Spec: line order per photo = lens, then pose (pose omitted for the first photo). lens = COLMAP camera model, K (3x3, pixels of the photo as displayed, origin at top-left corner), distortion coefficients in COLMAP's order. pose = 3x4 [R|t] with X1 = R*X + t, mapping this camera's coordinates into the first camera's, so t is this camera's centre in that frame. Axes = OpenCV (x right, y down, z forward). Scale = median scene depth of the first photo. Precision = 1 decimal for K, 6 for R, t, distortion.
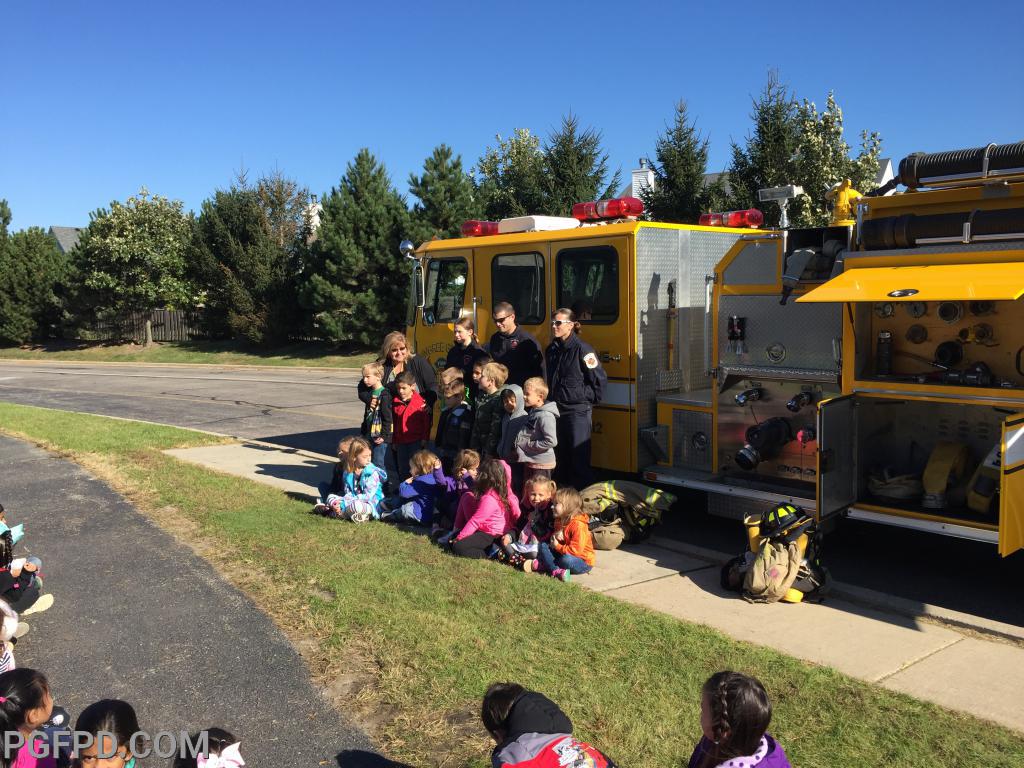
lens RADIAL K [[872.2, 0, 514.8], [0, 872.2, 383.8], [0, 0, 1]] dist [0.079631, -0.103565]
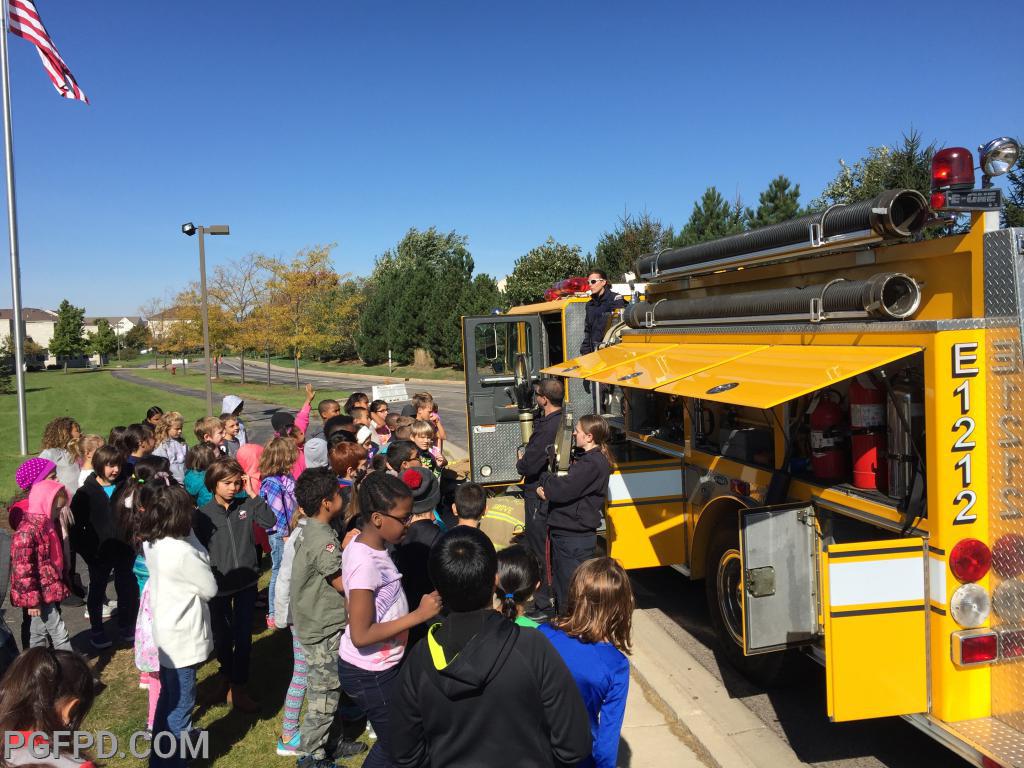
lens RADIAL K [[871.1, 0, 511.1], [0, 871.1, 389.5], [0, 0, 1]] dist [0.081503, -0.090959]
pose [[0.859107, 0.015420, -0.511563, 0.182347], [-0.022785, 0.999707, -0.008131, -0.009989], [0.511288, 0.018642, 0.859207, -0.035620]]
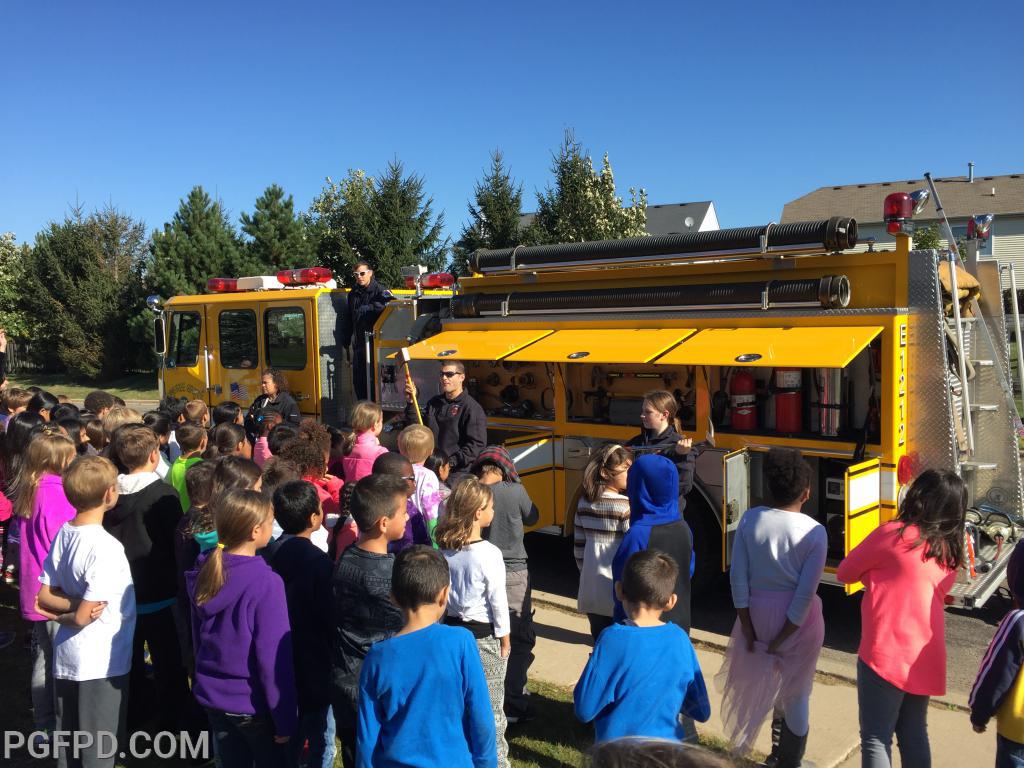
lens RADIAL K [[875.1, 0, 513.8], [0, 875.1, 383.4], [0, 0, 1]] dist [0.080960, -0.108808]
pose [[0.991642, -0.011621, 0.128498, 0.064811], [0.015475, 0.999459, -0.029038, -0.002193], [-0.128091, 0.030784, 0.991284, -0.070405]]
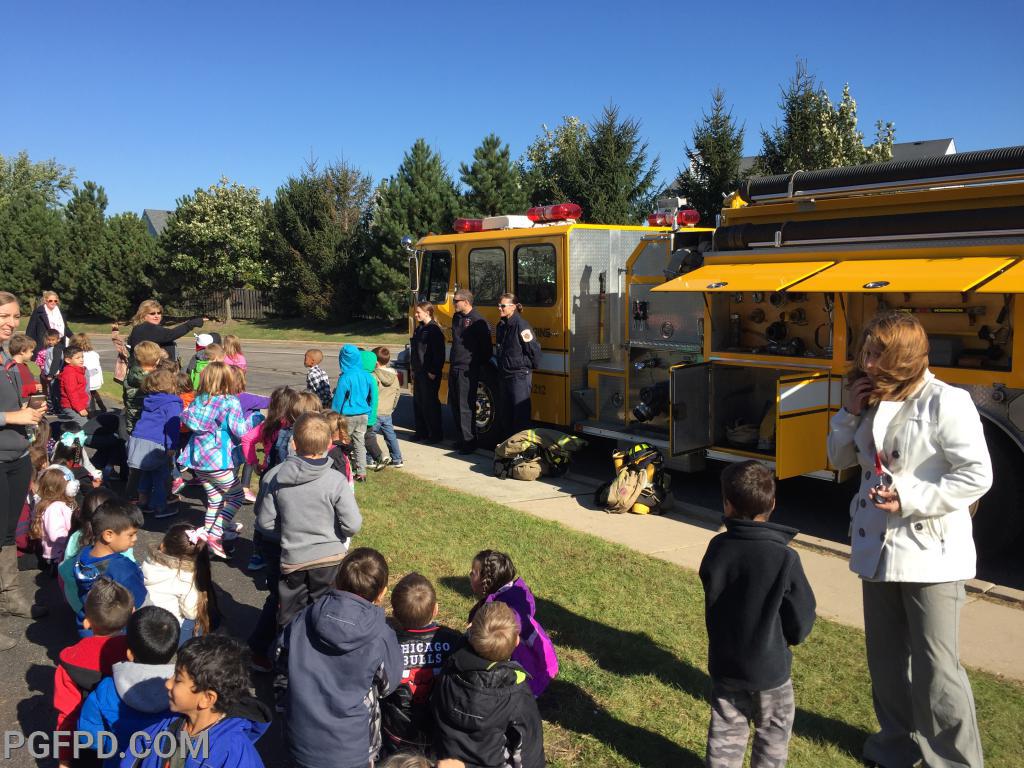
lens RADIAL K [[871.1, 0, 511.1], [0, 871.1, 389.5], [0, 0, 1]] dist [0.081503, -0.090959]
pose [[0.995683, 0.014273, -0.091719, 0.044425], [-0.011543, 0.999476, 0.030225, 0.003514], [0.092103, -0.029036, 0.995326, -0.065269]]
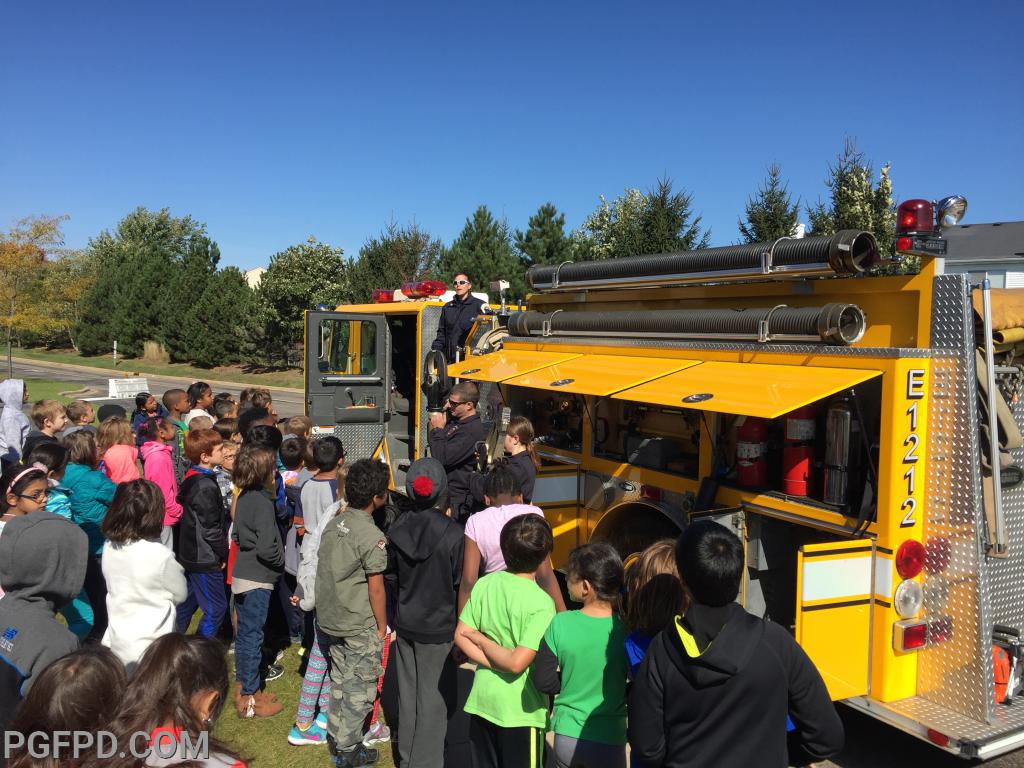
lens RADIAL K [[878.9, 0, 512.0], [0, 878.9, 384.0], [0, 0, 1]] dist [0.076834, -0.099613]
pose [[0.970729, 0.060672, -0.232386, 0.144296], [-0.071813, 0.996625, -0.039779, -0.006273], [0.229188, 0.055303, 0.971810, -0.050673]]
